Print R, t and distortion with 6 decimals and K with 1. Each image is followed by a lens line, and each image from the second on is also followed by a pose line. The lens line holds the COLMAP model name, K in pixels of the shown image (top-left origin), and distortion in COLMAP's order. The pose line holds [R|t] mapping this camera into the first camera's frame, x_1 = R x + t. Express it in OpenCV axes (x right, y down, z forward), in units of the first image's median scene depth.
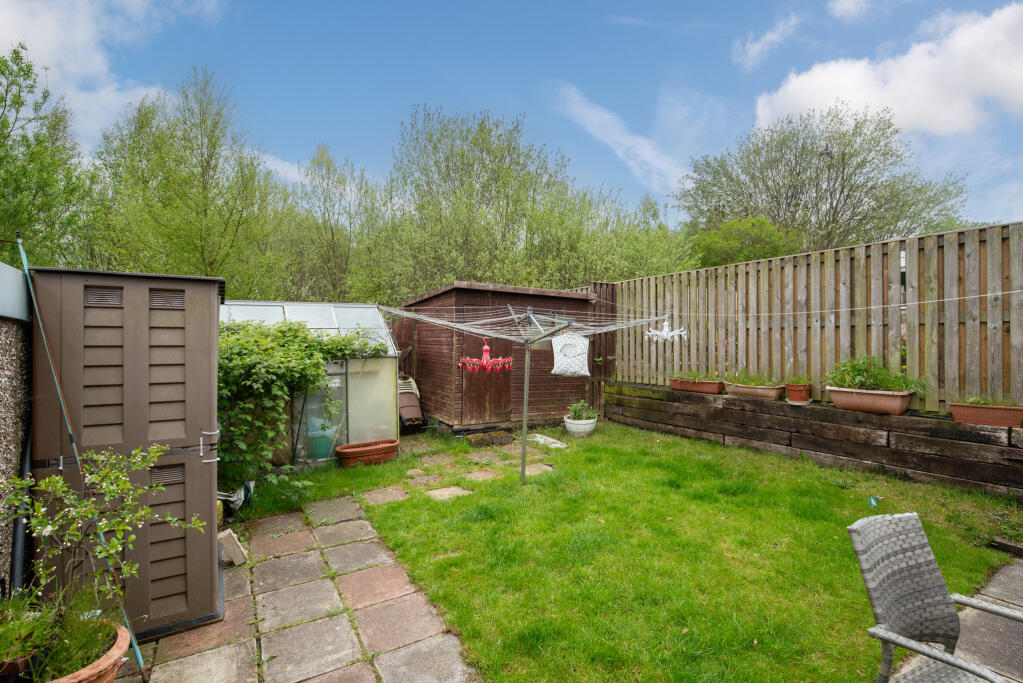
lens RADIAL K [[448.3, 0, 506.1], [0, 448.3, 338.7], [0, 0, 1]] dist [-0.001245, -0.000327]
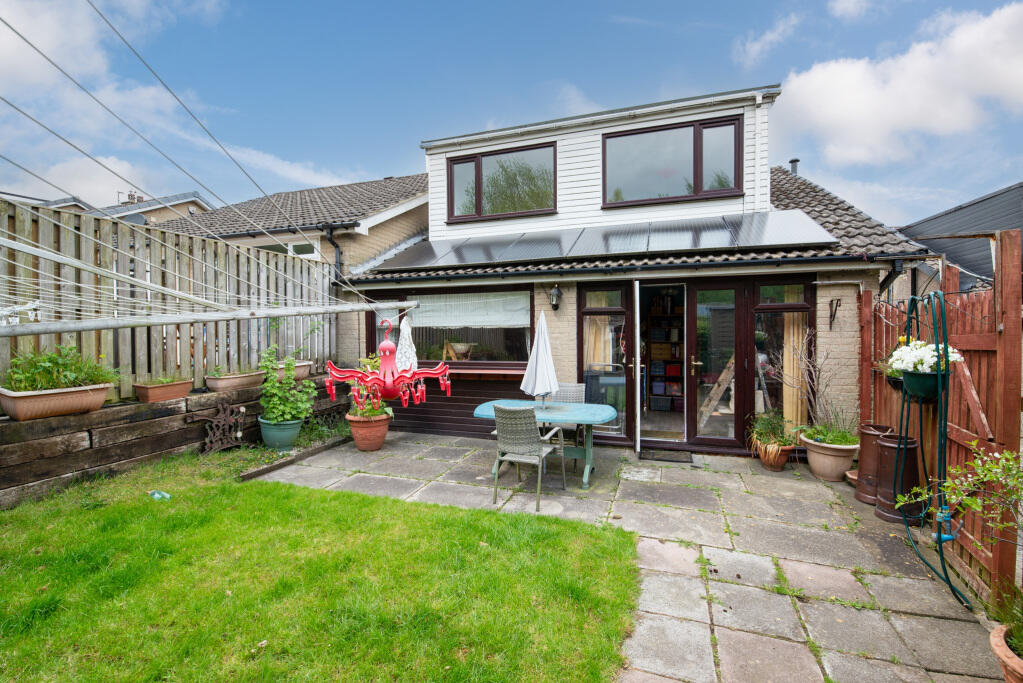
lens RADIAL K [[448.3, 0, 506.1], [0, 448.3, 338.7], [0, 0, 1]] dist [-0.001245, -0.000327]
pose [[-0.634767, -0.019638, 0.772454, -0.360827], [-0.010093, 0.999802, 0.017124, 0.002434], [-0.772637, 0.003074, -0.634840, 0.964619]]
